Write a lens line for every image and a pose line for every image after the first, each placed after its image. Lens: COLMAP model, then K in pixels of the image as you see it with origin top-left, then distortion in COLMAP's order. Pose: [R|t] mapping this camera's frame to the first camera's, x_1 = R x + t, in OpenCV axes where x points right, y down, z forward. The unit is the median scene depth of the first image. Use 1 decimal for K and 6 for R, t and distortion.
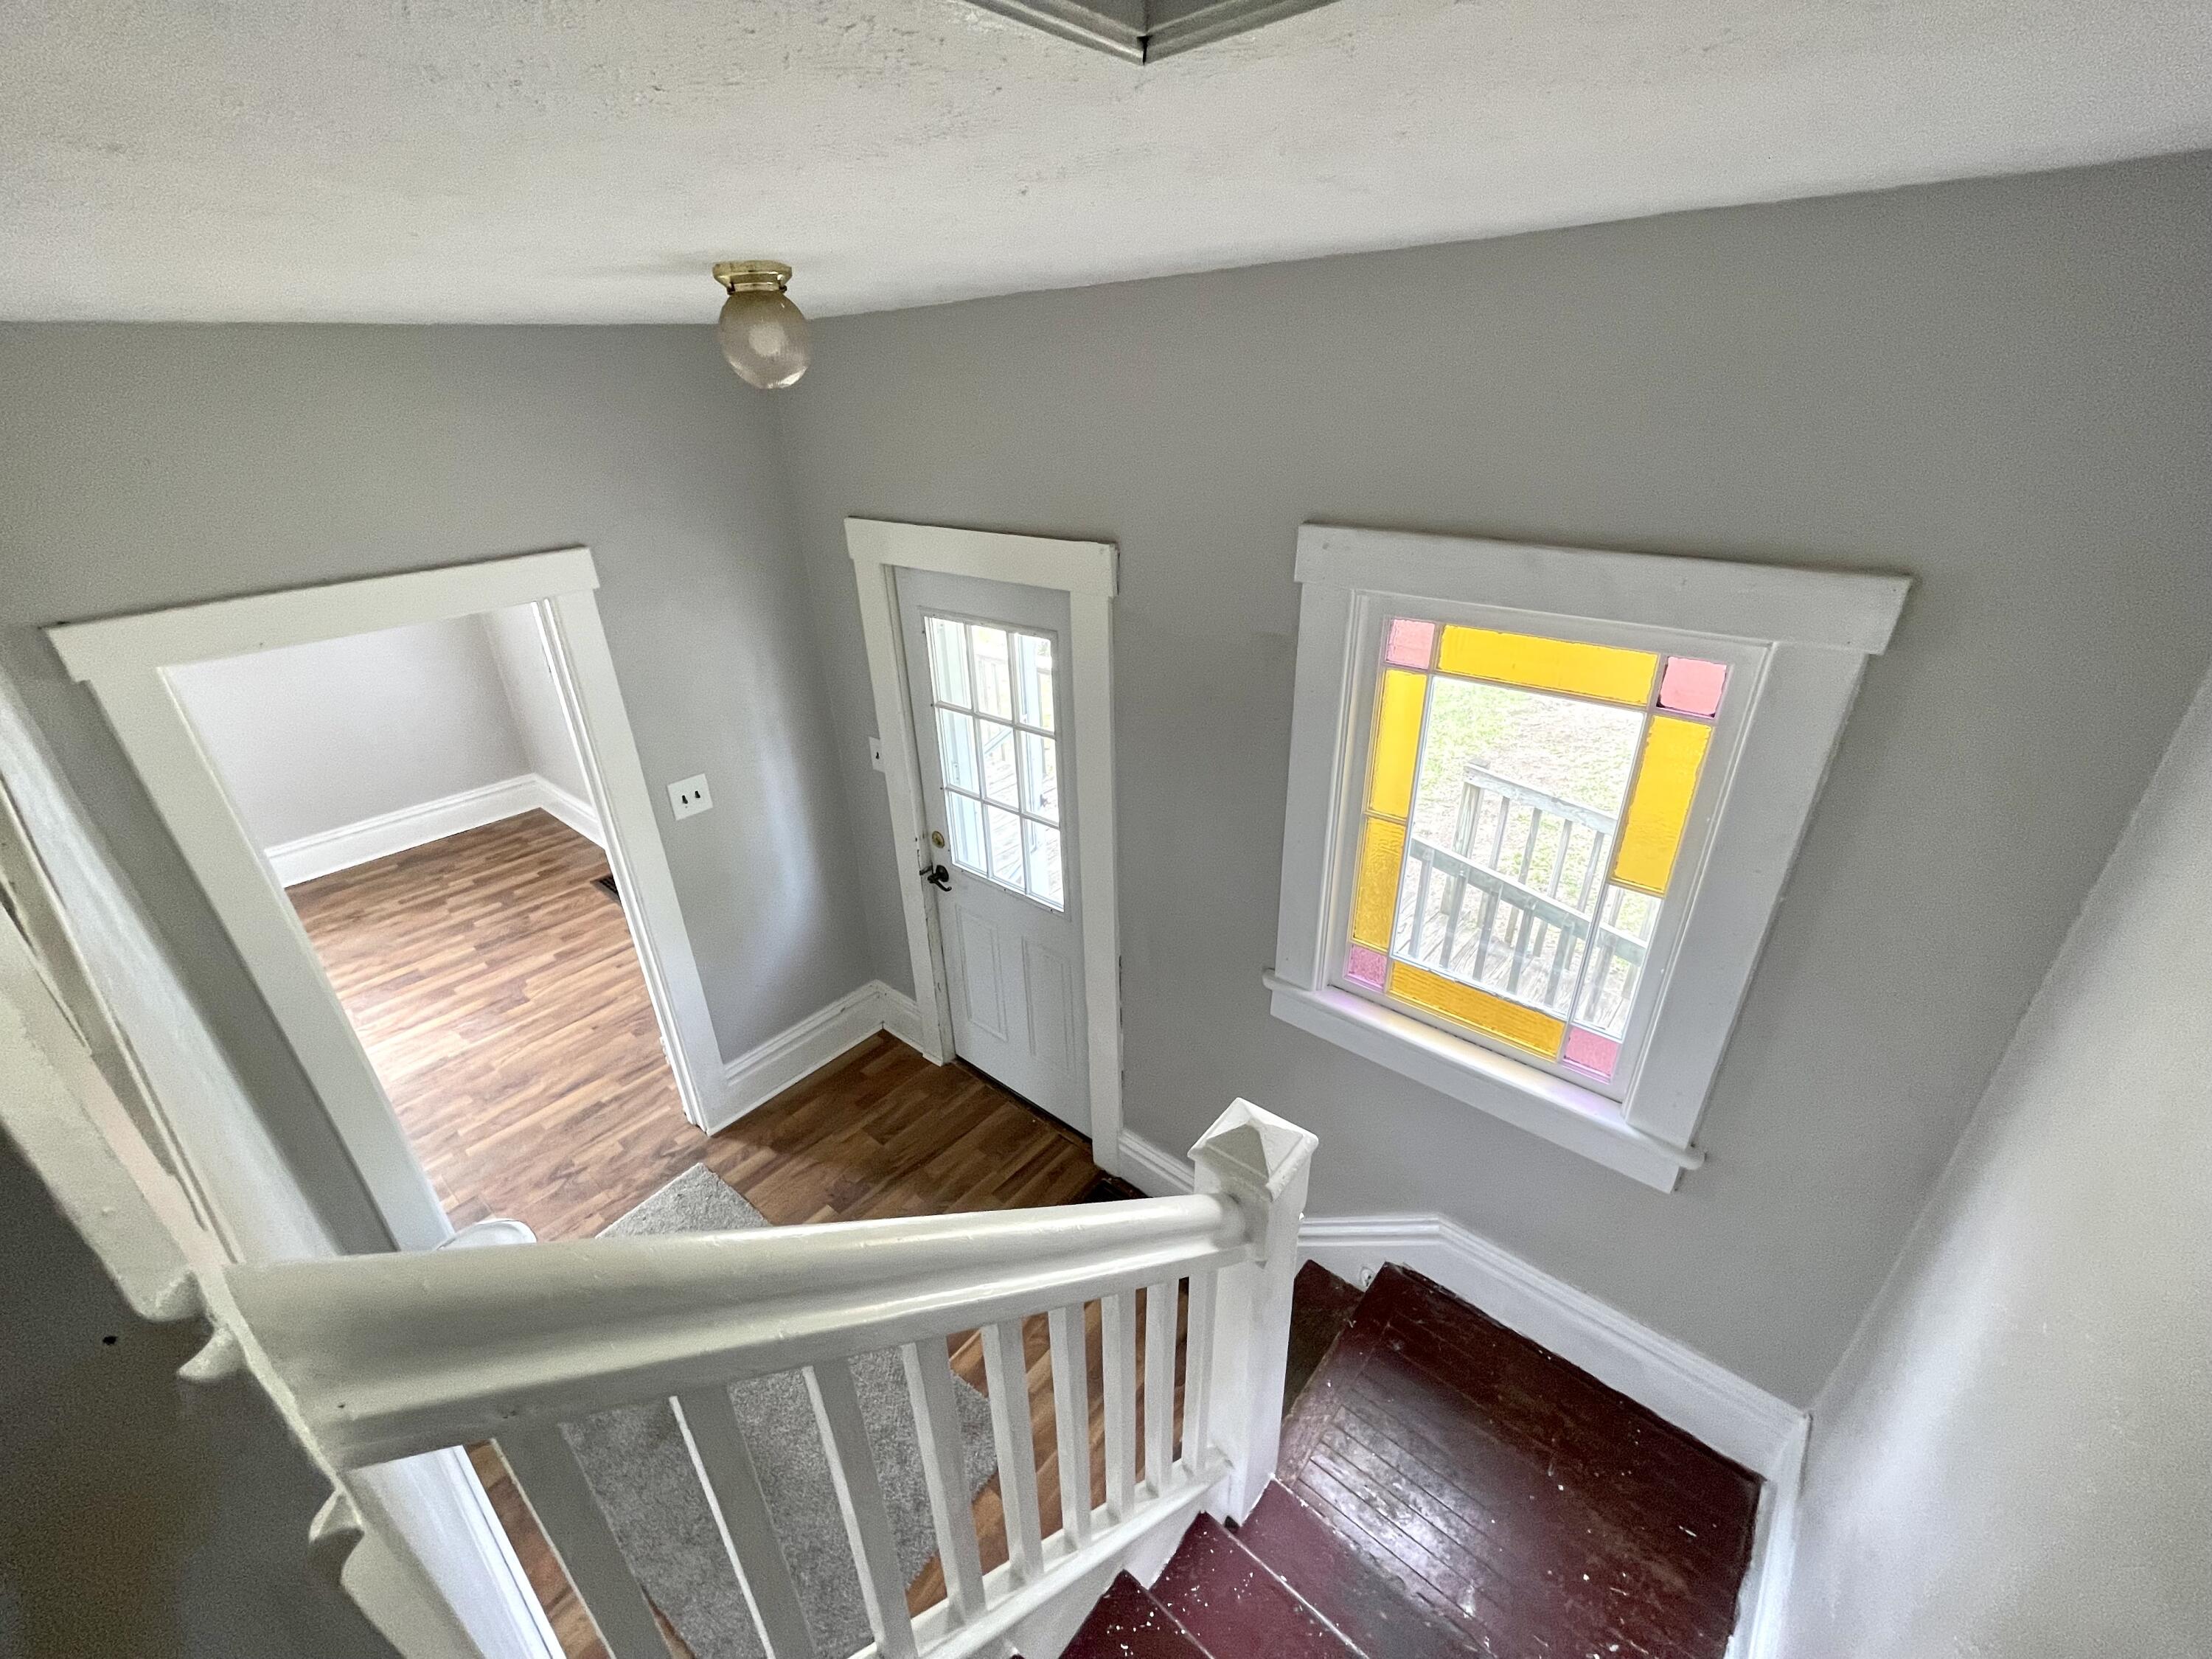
lens RADIAL K [[887.3, 0, 1084.1], [0, 887.3, 828.0], [0, 0, 1]] dist [-0.002319, -0.000212]
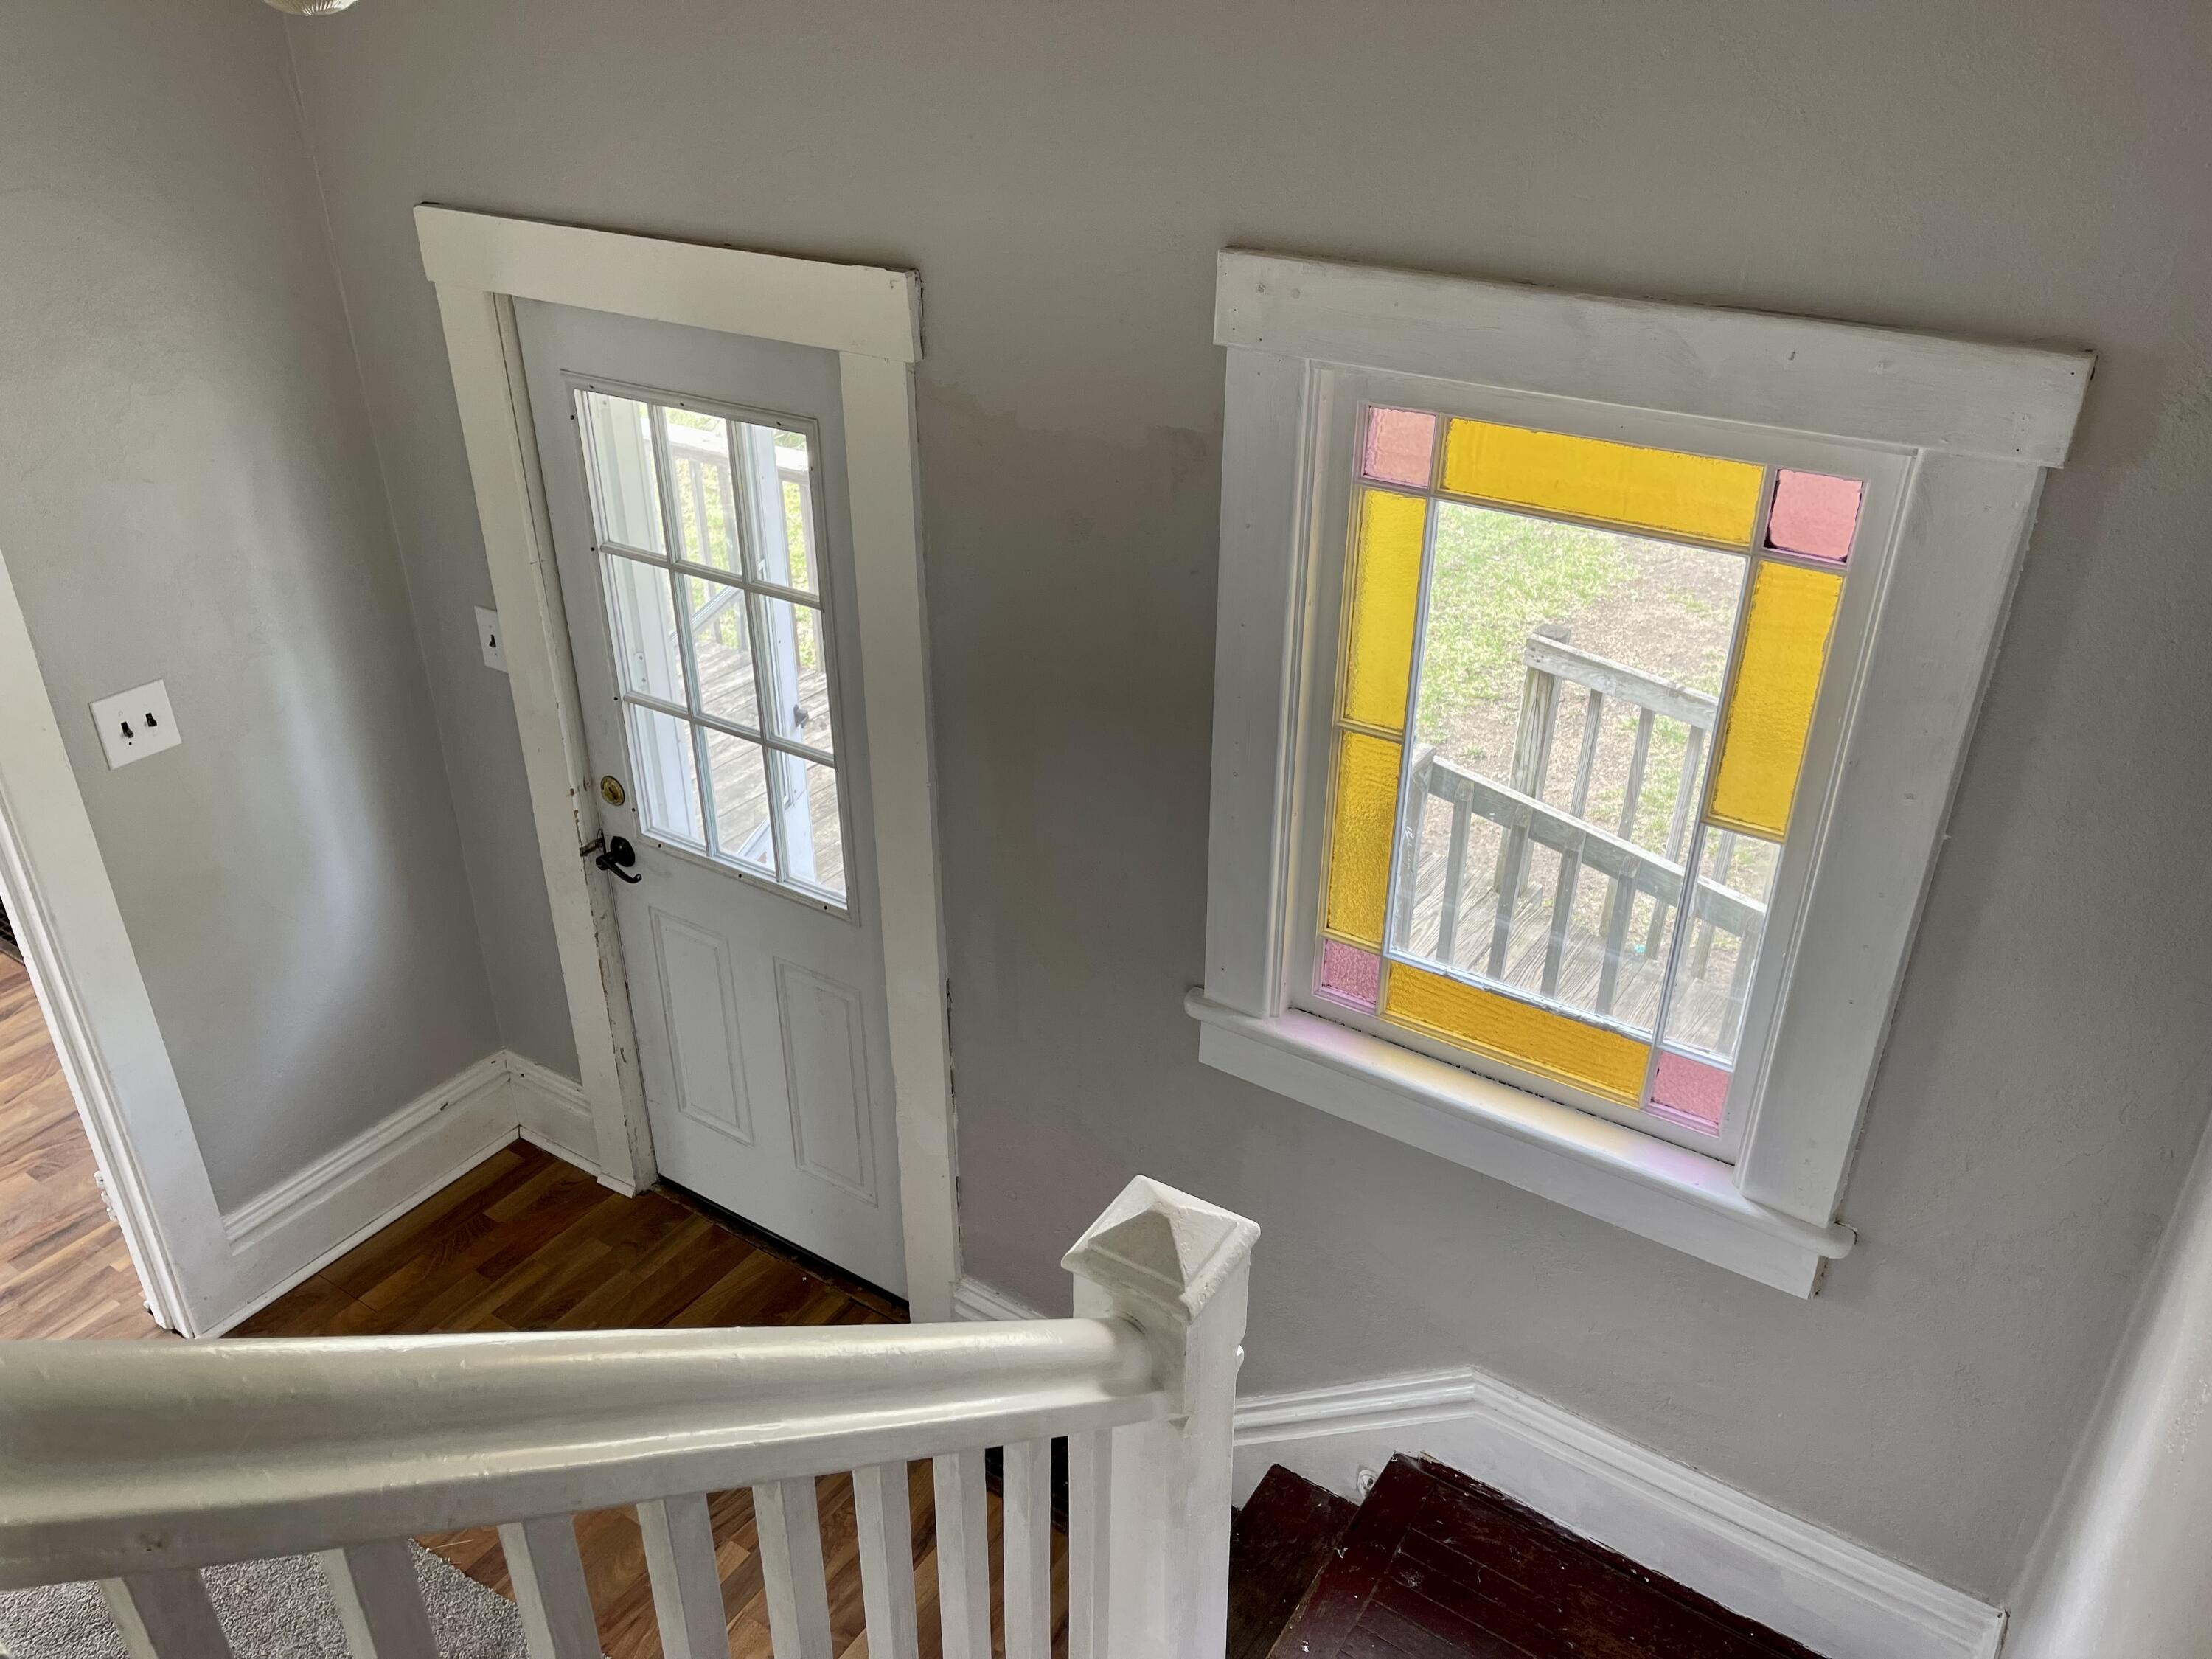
lens RADIAL K [[1656.4, 0, 1089.8], [0, 1656.4, 835.2], [0, 0, 1]] dist [0.056577, -0.064801]
pose [[0.991119, -0.033849, 0.128601, -0.004087], [0.028222, 0.998573, 0.045330, 0.002757], [-0.129952, -0.041298, 0.990660, -0.105756]]
